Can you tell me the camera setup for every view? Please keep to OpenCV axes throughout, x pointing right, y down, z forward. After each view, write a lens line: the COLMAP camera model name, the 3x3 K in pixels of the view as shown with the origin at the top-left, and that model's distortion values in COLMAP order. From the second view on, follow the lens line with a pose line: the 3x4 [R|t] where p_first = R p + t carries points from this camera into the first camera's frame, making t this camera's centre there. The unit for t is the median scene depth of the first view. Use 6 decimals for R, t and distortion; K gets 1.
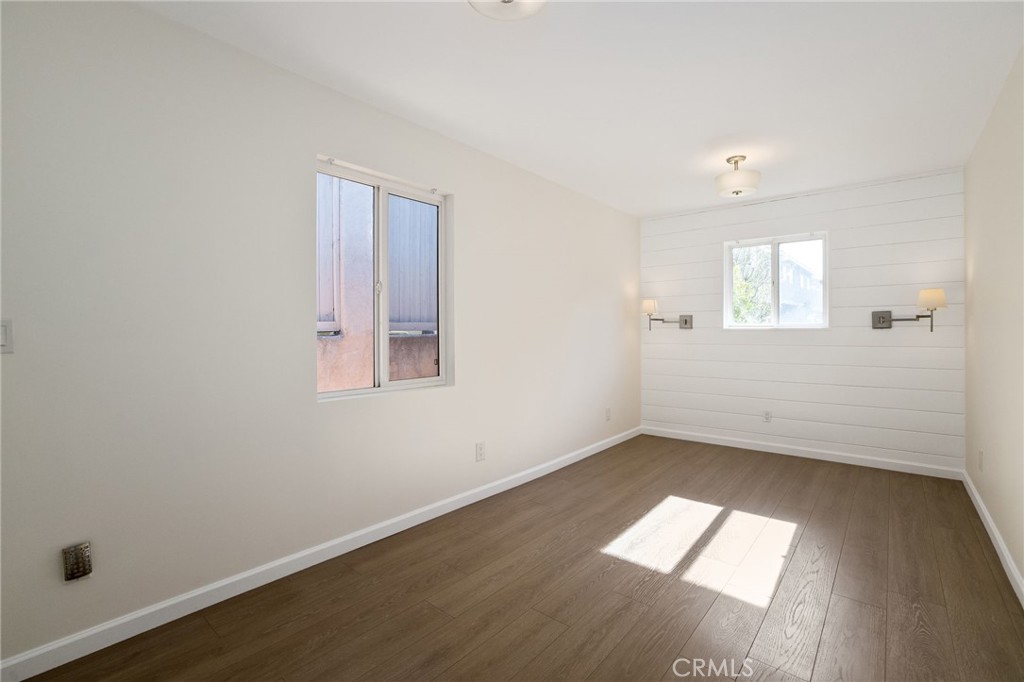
lens RADIAL K [[455.2, 0, 515.7], [0, 455.2, 330.6], [0, 0, 1]] dist [-0.002014, -0.000035]
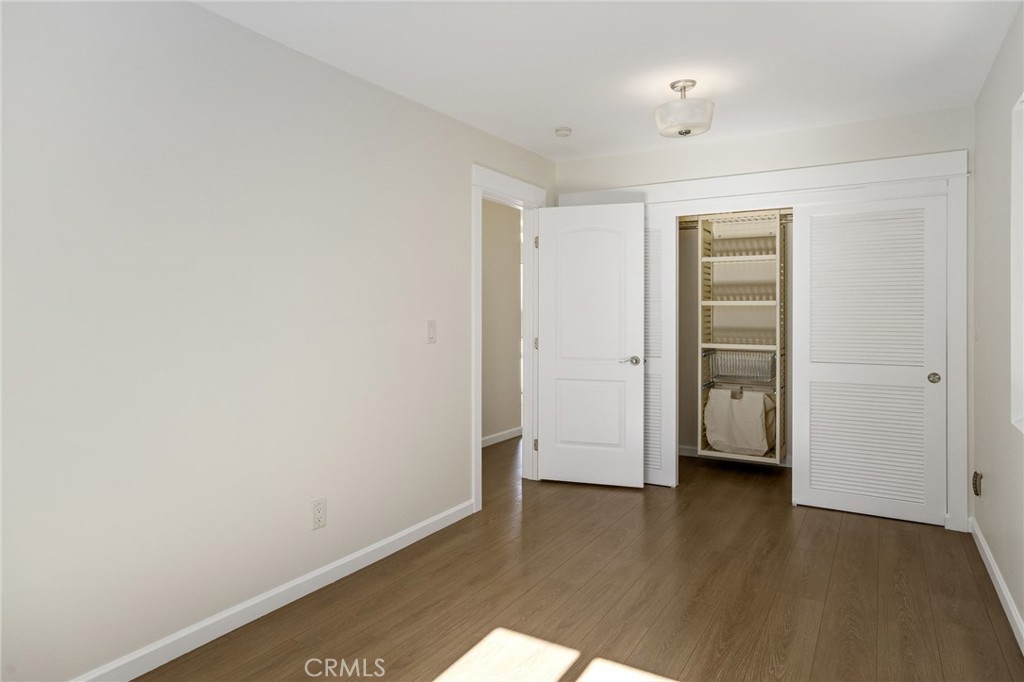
lens RADIAL K [[625.0, 0, 512.3], [0, 625.0, 317.1], [0, 0, 1]] dist [0.000450, 0.000135]
pose [[-0.987834, -0.000997, -0.155509, 0.369216], [-0.000917, 0.999999, -0.000587, -0.016932], [0.155510, -0.000437, -0.987834, 1.203564]]
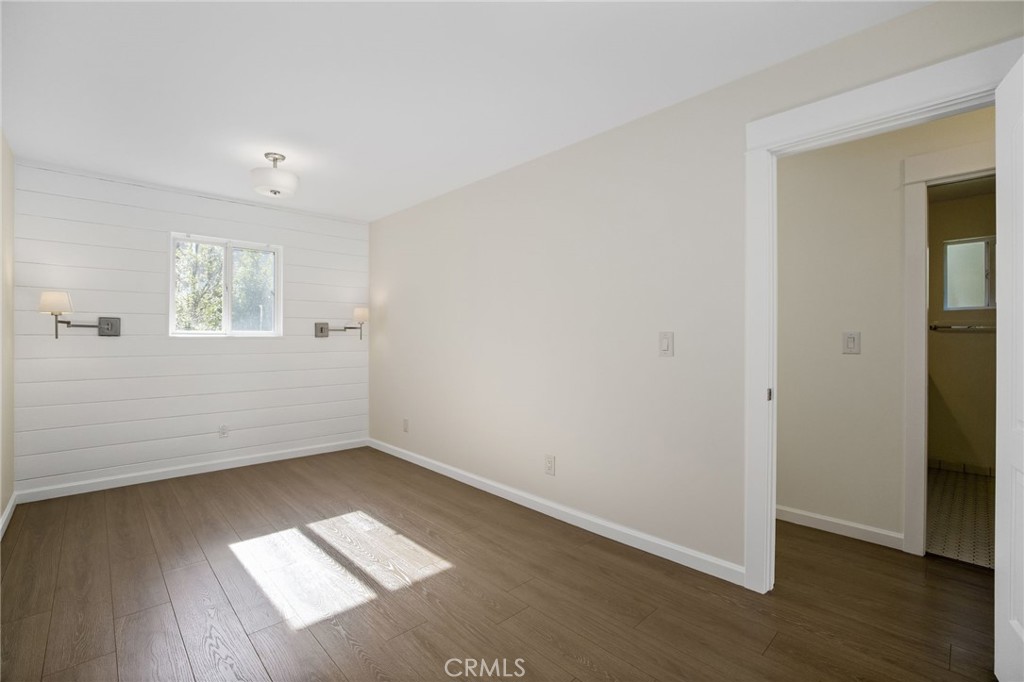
lens RADIAL K [[453.6, 0, 509.8], [0, 453.6, 335.2], [0, 0, 1]] dist [-0.031059, 0.000085]
pose [[0.128313, 0.006932, 0.991710, -0.337366], [-0.001160, 0.999976, -0.006839, -0.002016], [-0.991733, -0.000273, 0.128318, 0.367797]]
